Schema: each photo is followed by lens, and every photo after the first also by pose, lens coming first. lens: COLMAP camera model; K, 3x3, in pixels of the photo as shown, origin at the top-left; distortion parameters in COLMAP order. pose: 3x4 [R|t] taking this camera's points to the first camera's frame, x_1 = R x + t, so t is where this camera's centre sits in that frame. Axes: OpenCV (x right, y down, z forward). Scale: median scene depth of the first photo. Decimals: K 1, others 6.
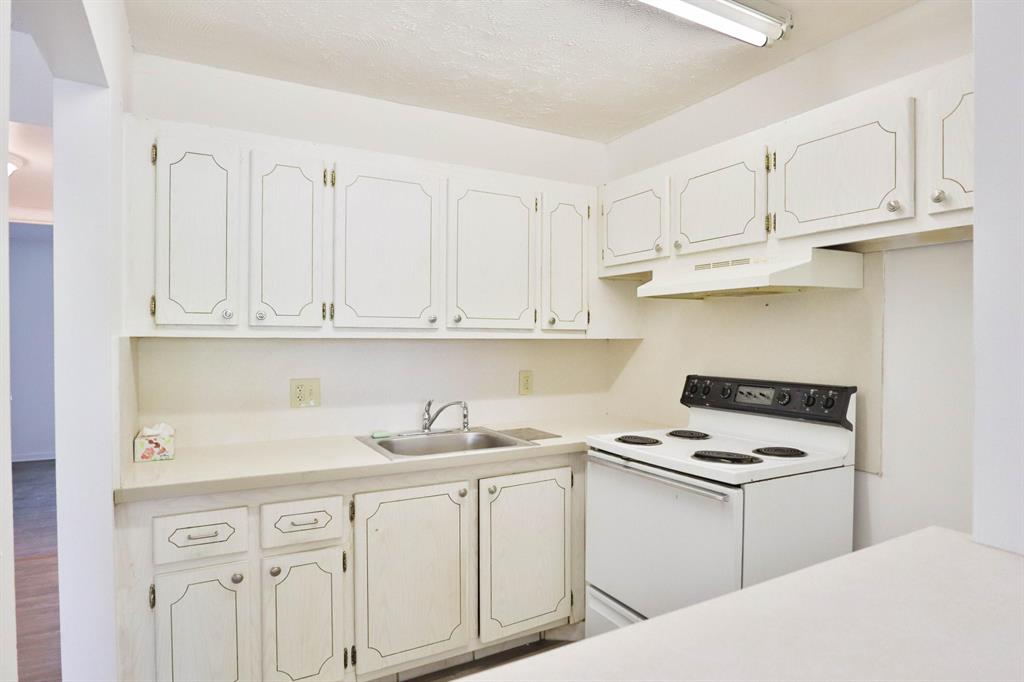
lens RADIAL K [[577.8, 0, 515.3], [0, 577.8, 342.9], [0, 0, 1]] dist [-0.058650, 0.027766]
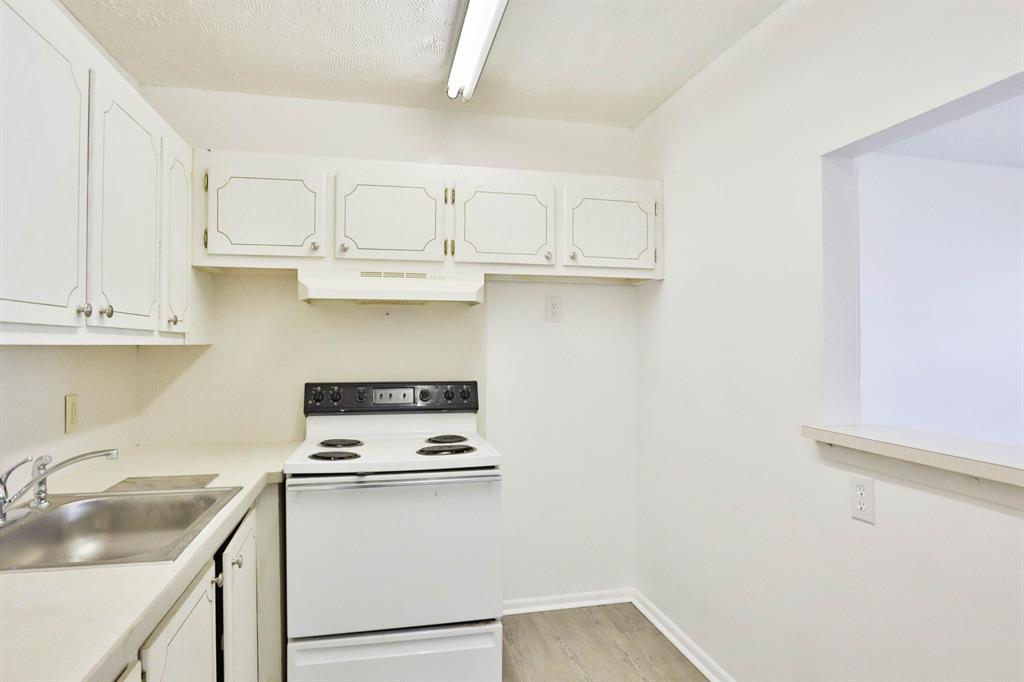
lens RADIAL K [[577.8, 0, 515.3], [0, 577.8, 342.9], [0, 0, 1]] dist [-0.058650, 0.027766]
pose [[0.279993, 0.001259, 0.960001, -0.568948], [0.007492, 0.999966, -0.003497, -0.004605], [-0.959973, 0.008172, 0.279974, 0.454545]]
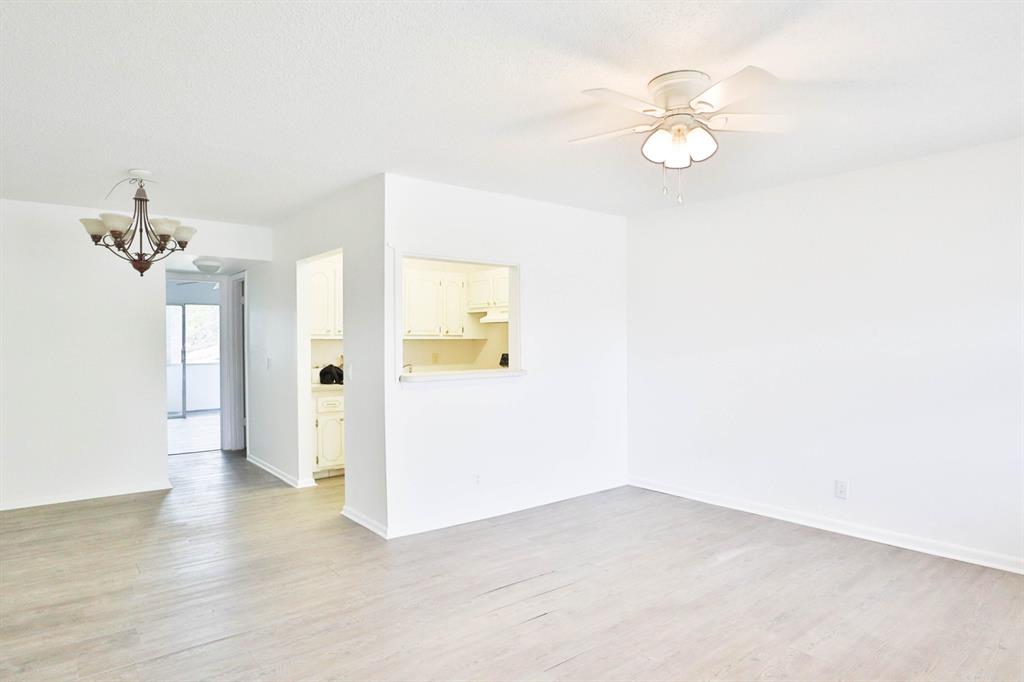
lens RADIAL K [[577.8, 0, 515.3], [0, 577.8, 342.9], [0, 0, 1]] dist [-0.058650, 0.027766]
pose [[0.984792, -0.005977, 0.173635, -0.085520], [0.006572, 0.999974, -0.002849, 0.020377], [-0.173614, 0.003947, 0.984806, -1.627009]]
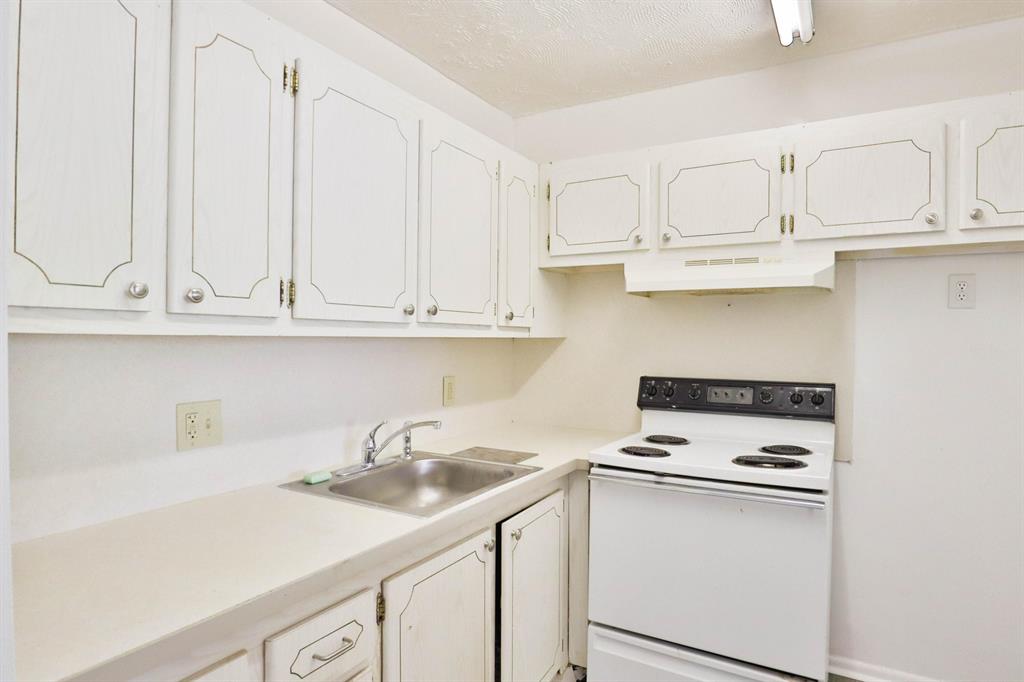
lens RADIAL K [[577.8, 0, 515.3], [0, 577.8, 342.9], [0, 0, 1]] dist [-0.058650, 0.027766]
pose [[0.862075, -0.001478, 0.506779, -0.404312], [-0.000812, 0.999990, 0.004298, -0.003564], [-0.506781, -0.004117, 0.862065, 0.320656]]
